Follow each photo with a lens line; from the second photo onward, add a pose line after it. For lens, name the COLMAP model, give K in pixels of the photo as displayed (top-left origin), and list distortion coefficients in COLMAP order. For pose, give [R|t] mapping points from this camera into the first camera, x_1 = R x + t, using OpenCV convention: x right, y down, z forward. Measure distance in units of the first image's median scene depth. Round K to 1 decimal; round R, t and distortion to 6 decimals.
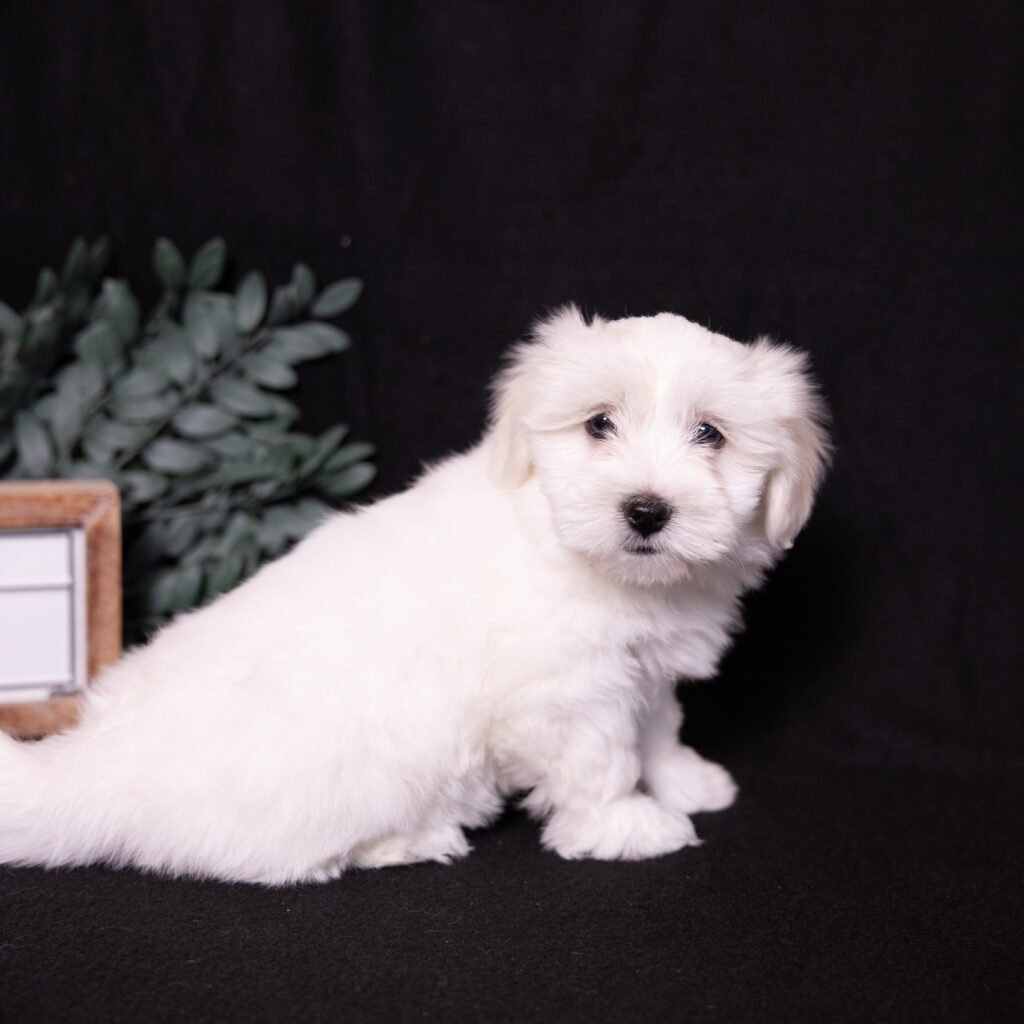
lens RADIAL K [[1698.6, 0, 482.5], [0, 1698.6, 526.5], [0, 0, 1]] dist [0.041654, 0.086220]
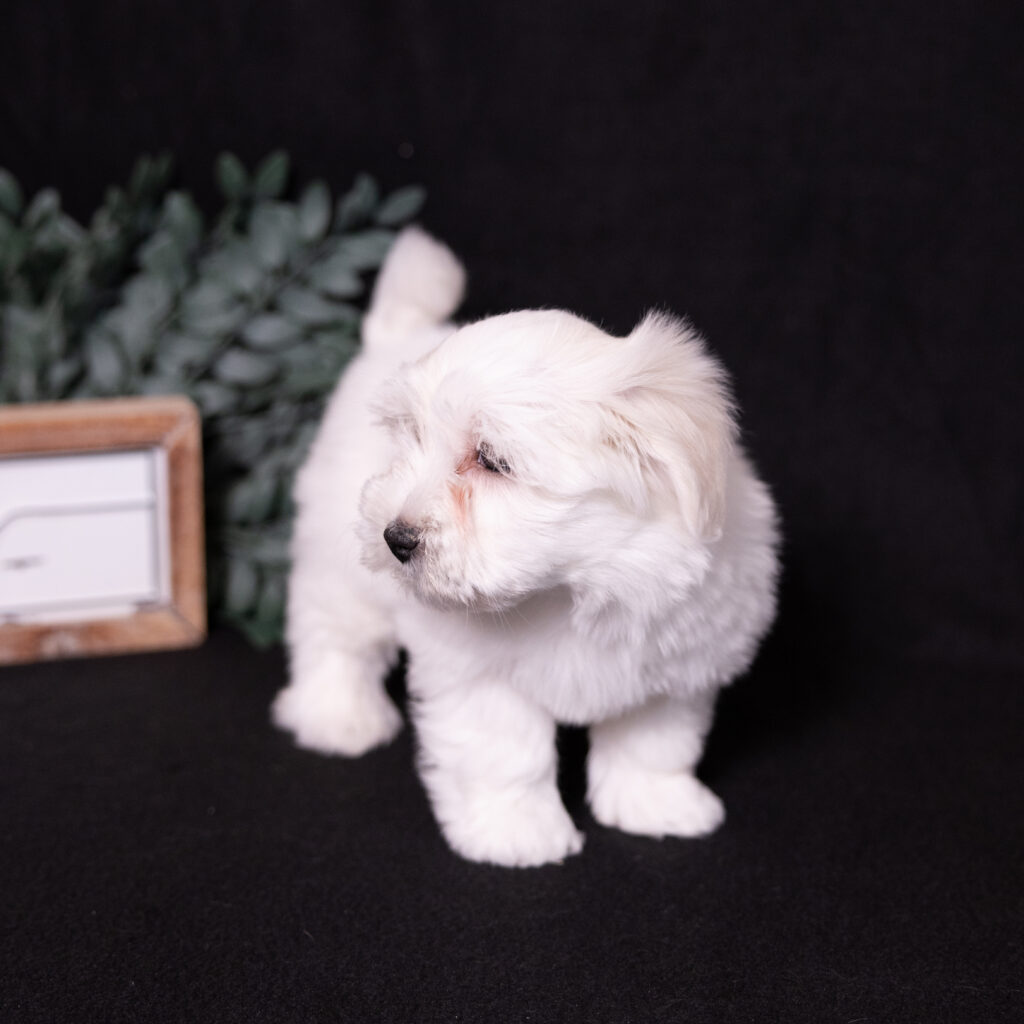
lens RADIAL K [[1976.9, 0, 514.1], [0, 1976.9, 443.6], [0, 0, 1]] dist [0.062430, 0.074532]
pose [[0.999661, -0.025086, -0.006964, -0.013615], [0.025372, 0.998685, 0.044547, -0.044409], [0.005837, -0.044708, 0.998983, -0.174154]]
